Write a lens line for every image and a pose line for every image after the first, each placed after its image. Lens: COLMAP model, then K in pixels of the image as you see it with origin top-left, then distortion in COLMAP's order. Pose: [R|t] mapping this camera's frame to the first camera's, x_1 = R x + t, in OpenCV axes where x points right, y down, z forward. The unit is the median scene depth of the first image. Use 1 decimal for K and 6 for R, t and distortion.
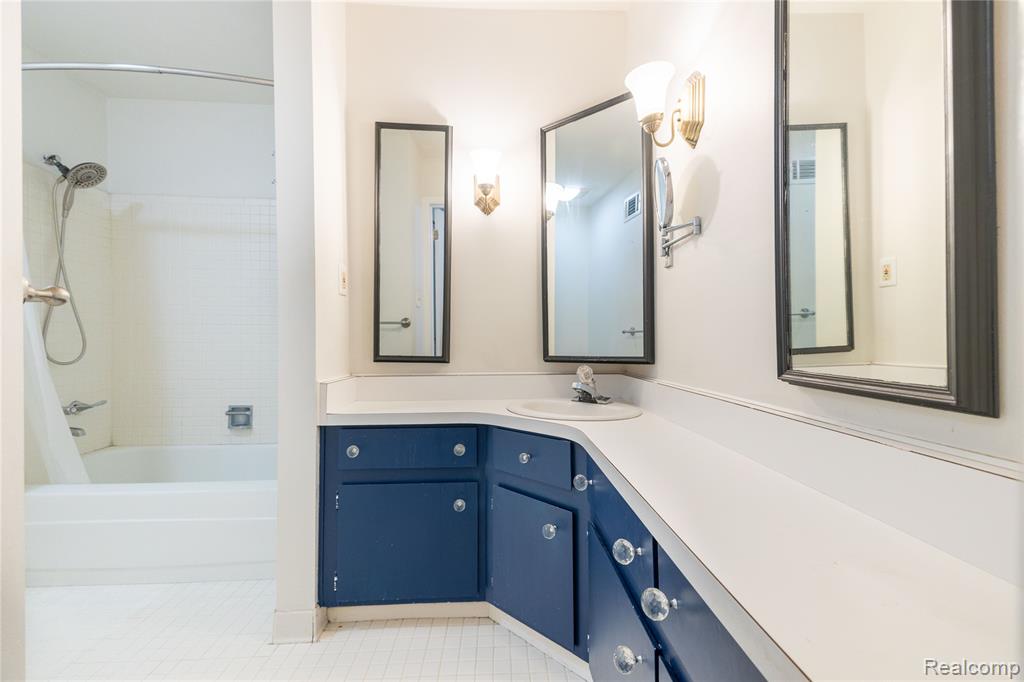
lens RADIAL K [[416.8, 0, 511.2], [0, 416.8, 338.8], [0, 0, 1]] dist [0.057820, -0.021061]
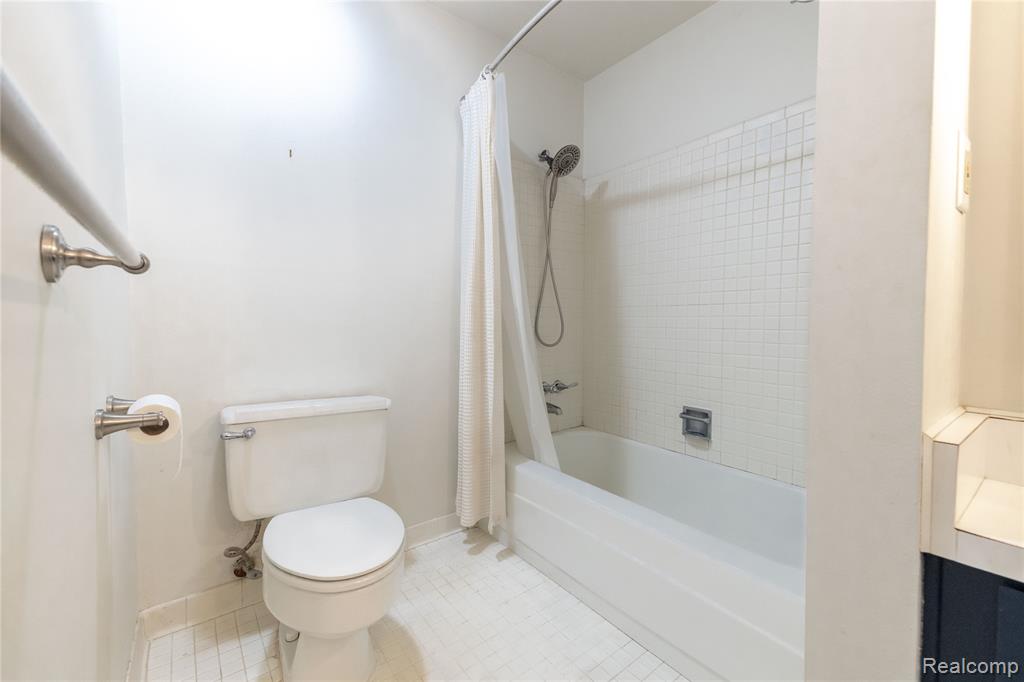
lens RADIAL K [[416.8, 0, 511.2], [0, 416.8, 338.8], [0, 0, 1]] dist [0.057820, -0.021061]
pose [[0.576511, 0.032110, -0.816458, -0.233670], [-0.005527, 0.999358, 0.035401, 0.003442], [0.817071, -0.015897, 0.576318, 0.317006]]
